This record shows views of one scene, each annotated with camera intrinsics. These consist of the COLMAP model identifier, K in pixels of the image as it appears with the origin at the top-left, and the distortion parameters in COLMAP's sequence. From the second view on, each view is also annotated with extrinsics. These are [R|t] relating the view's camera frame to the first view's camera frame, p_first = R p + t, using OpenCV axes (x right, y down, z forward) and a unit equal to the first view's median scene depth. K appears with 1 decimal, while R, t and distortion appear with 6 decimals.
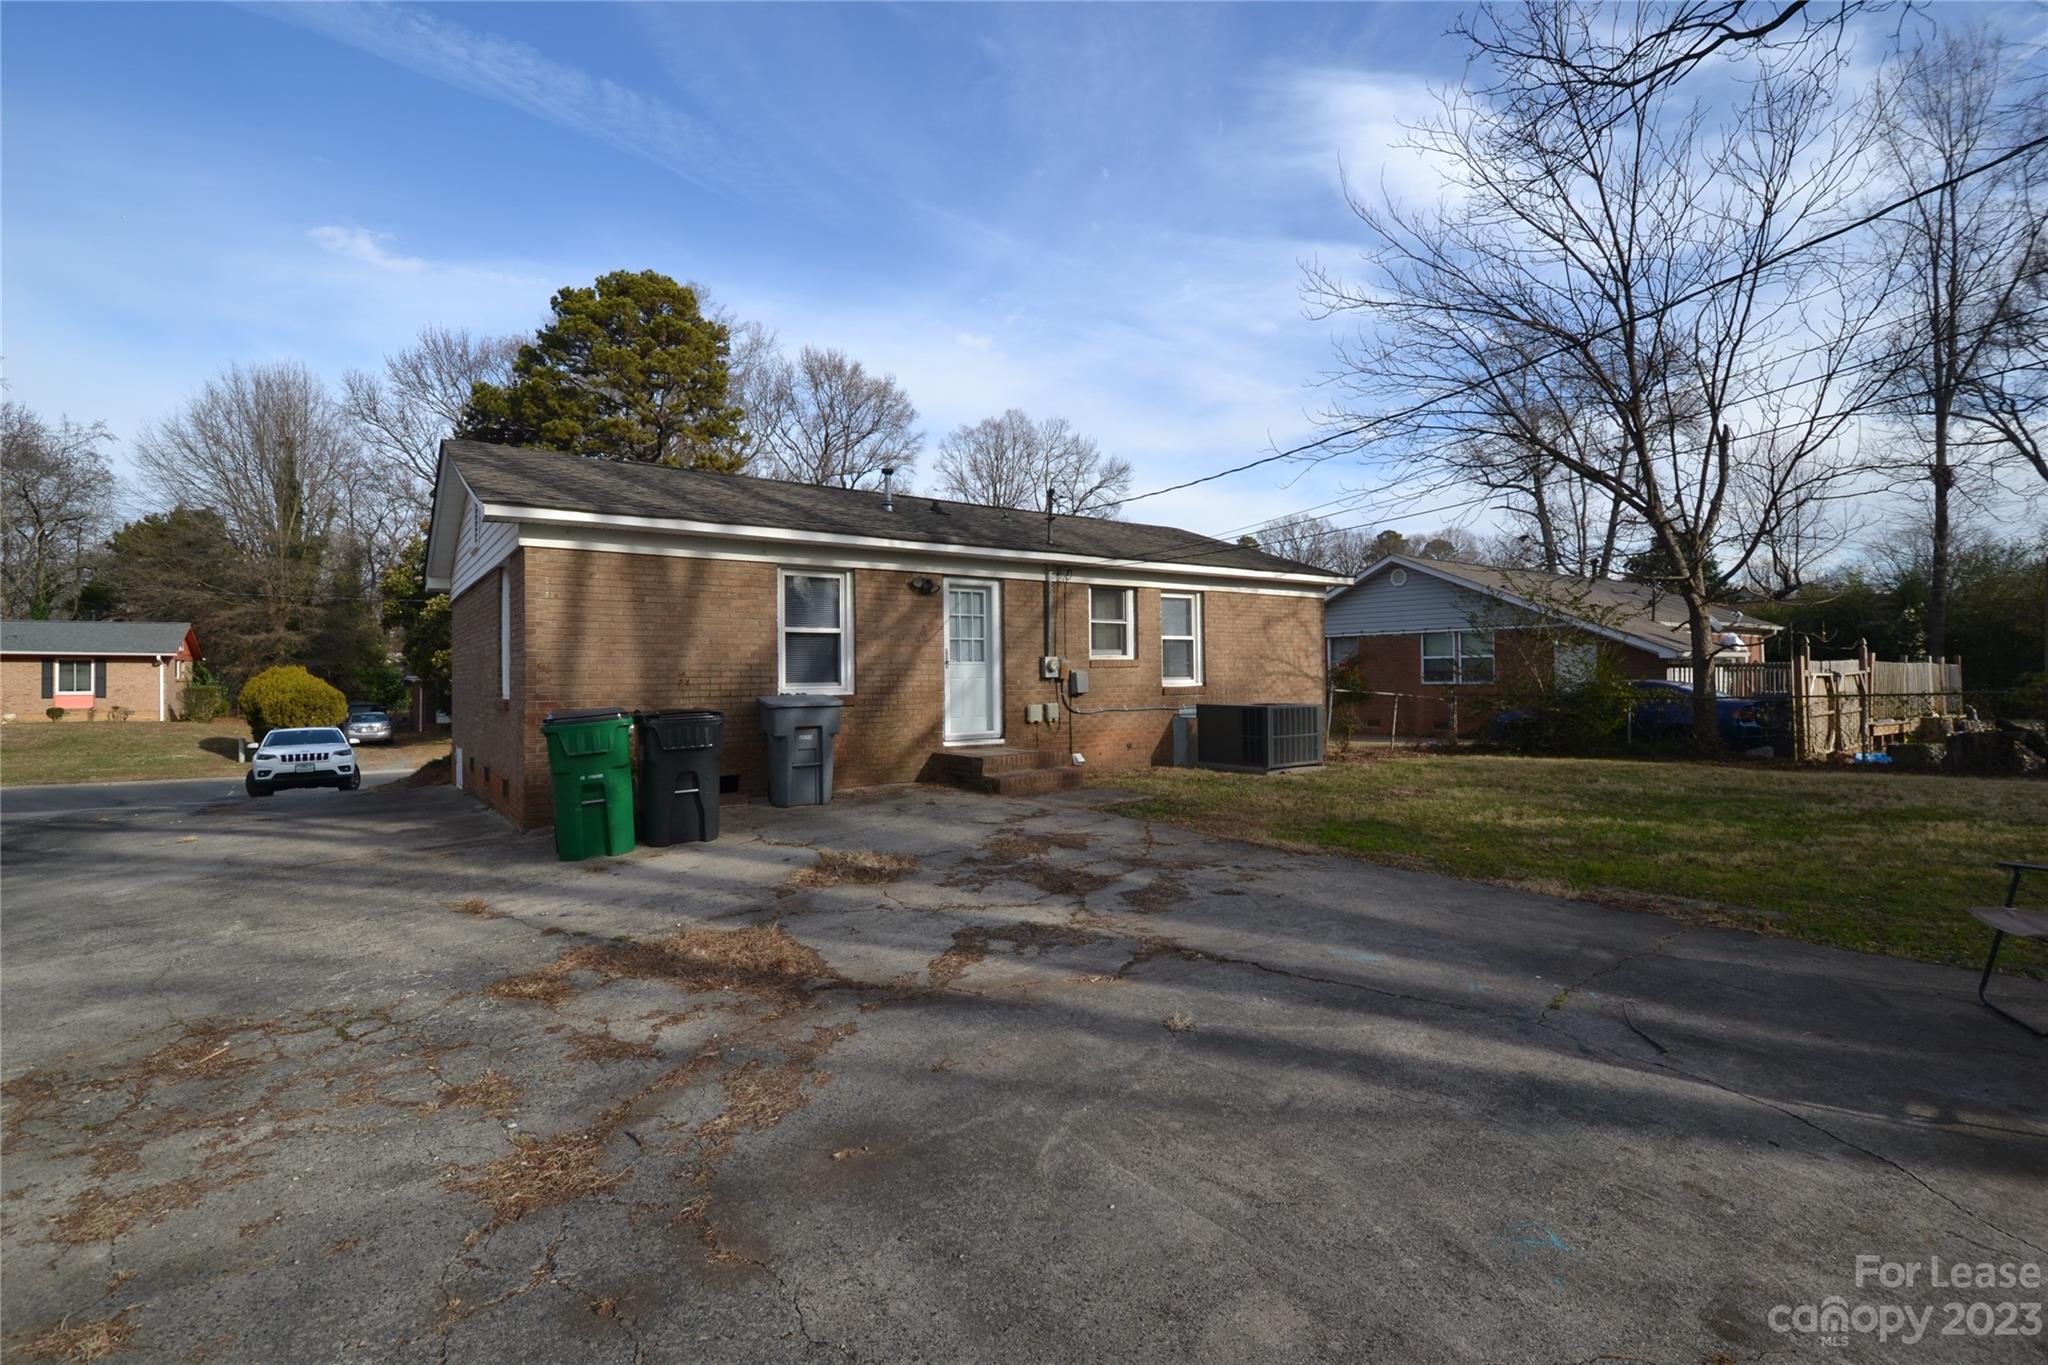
lens RADIAL K [[910.8, 0, 1026.8], [0, 910.8, 657.8], [0, 0, 1]] dist [0.020231, -0.026809]
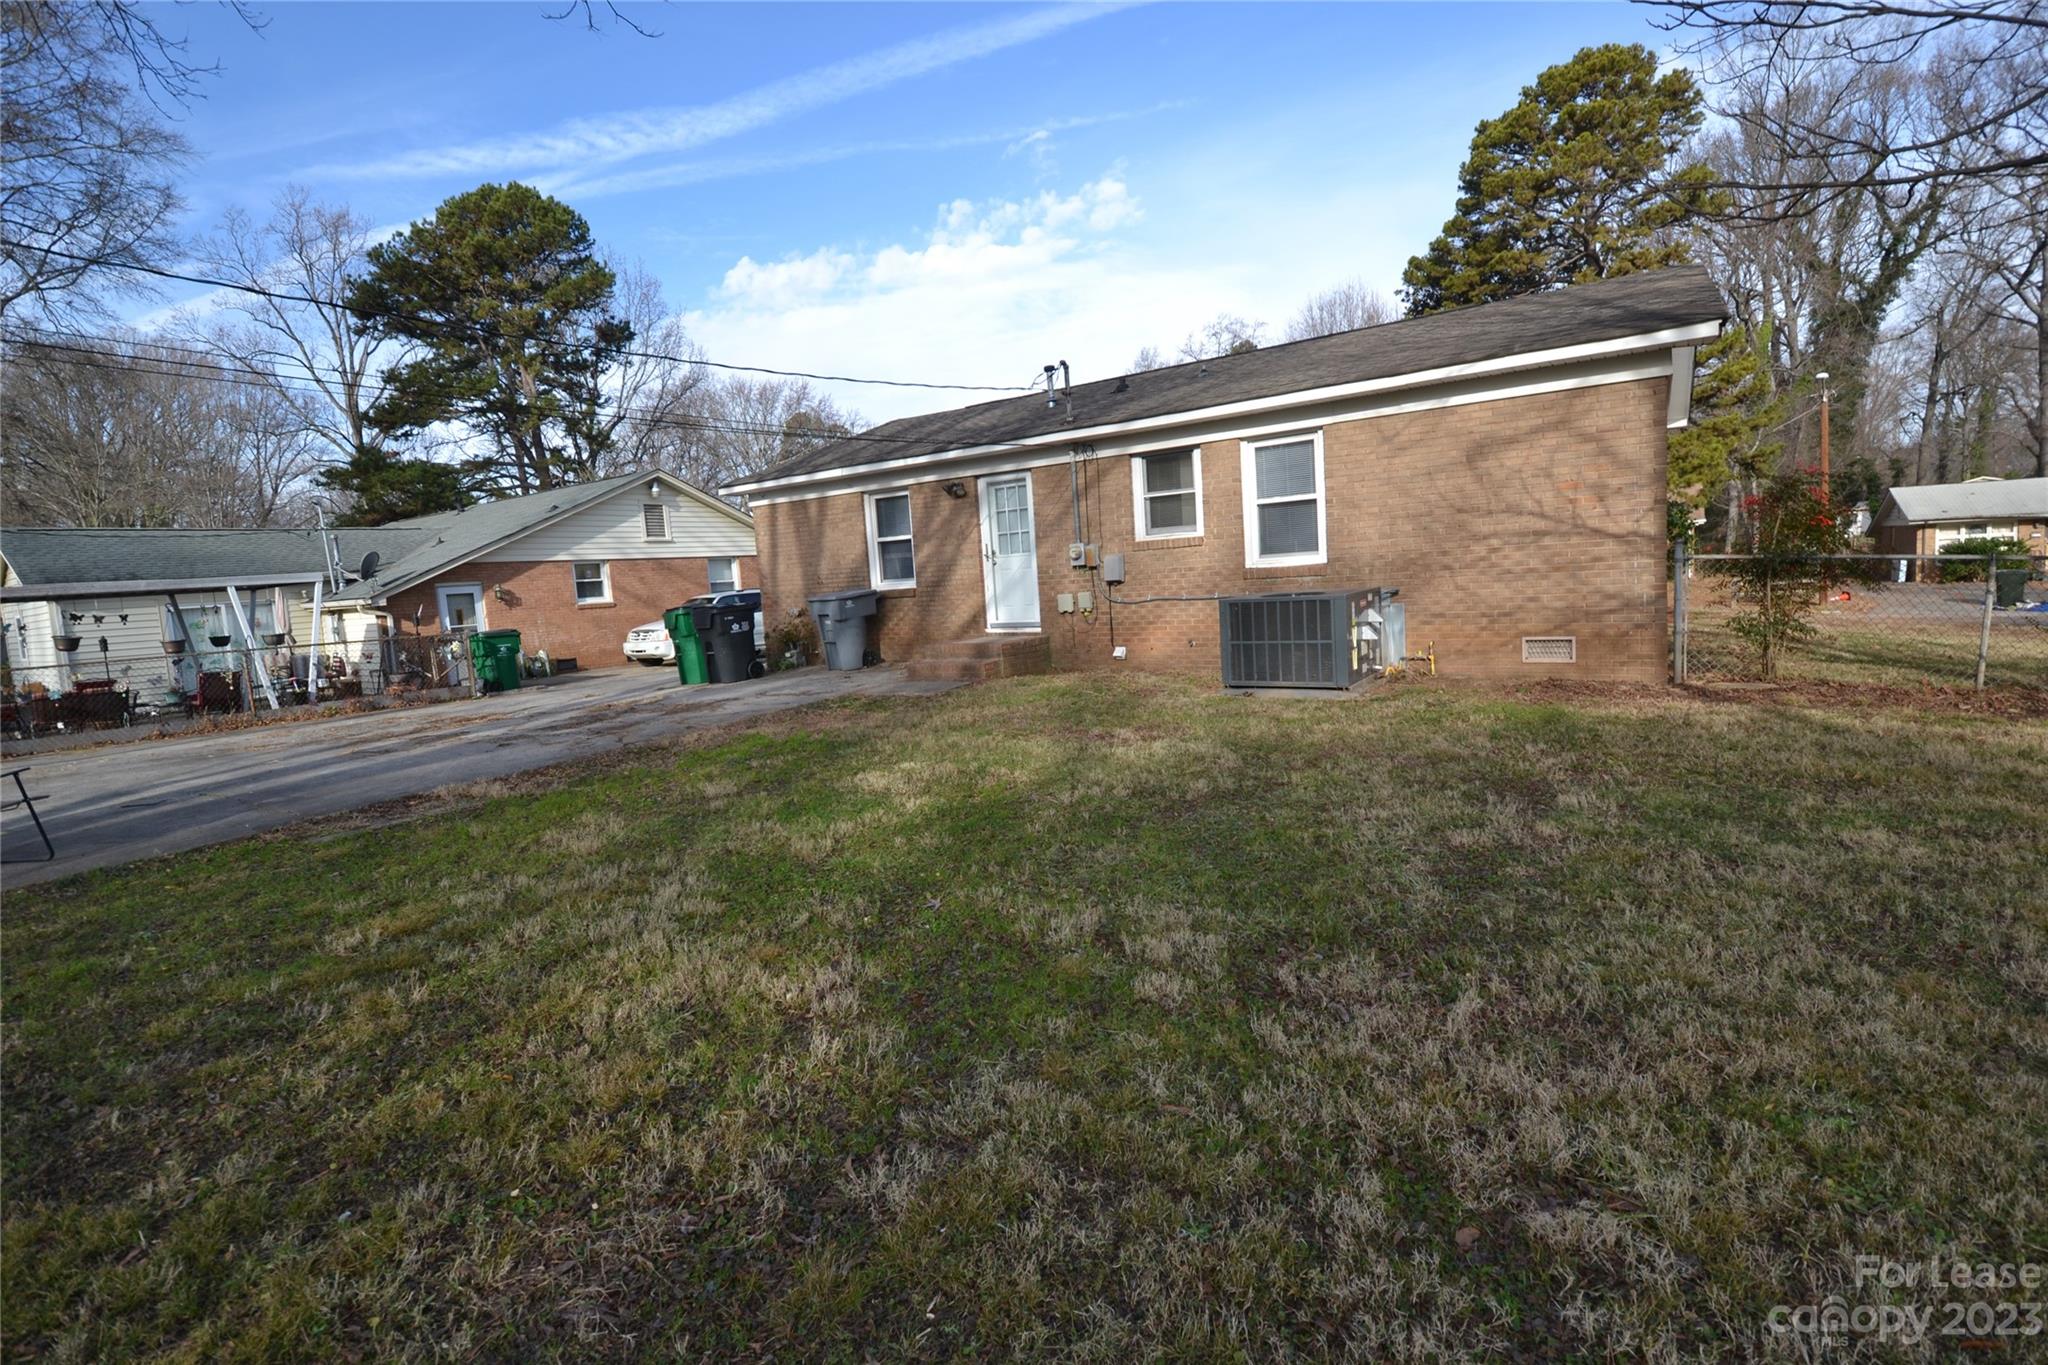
lens RADIAL K [[910.8, 0, 1026.8], [0, 910.8, 657.8], [0, 0, 1]] dist [0.020231, -0.026809]
pose [[0.334152, 0.079210, -0.939185, 0.925227], [0.078787, 0.990627, 0.111580, 0.007047], [0.939220, -0.111280, 0.324780, 0.645114]]
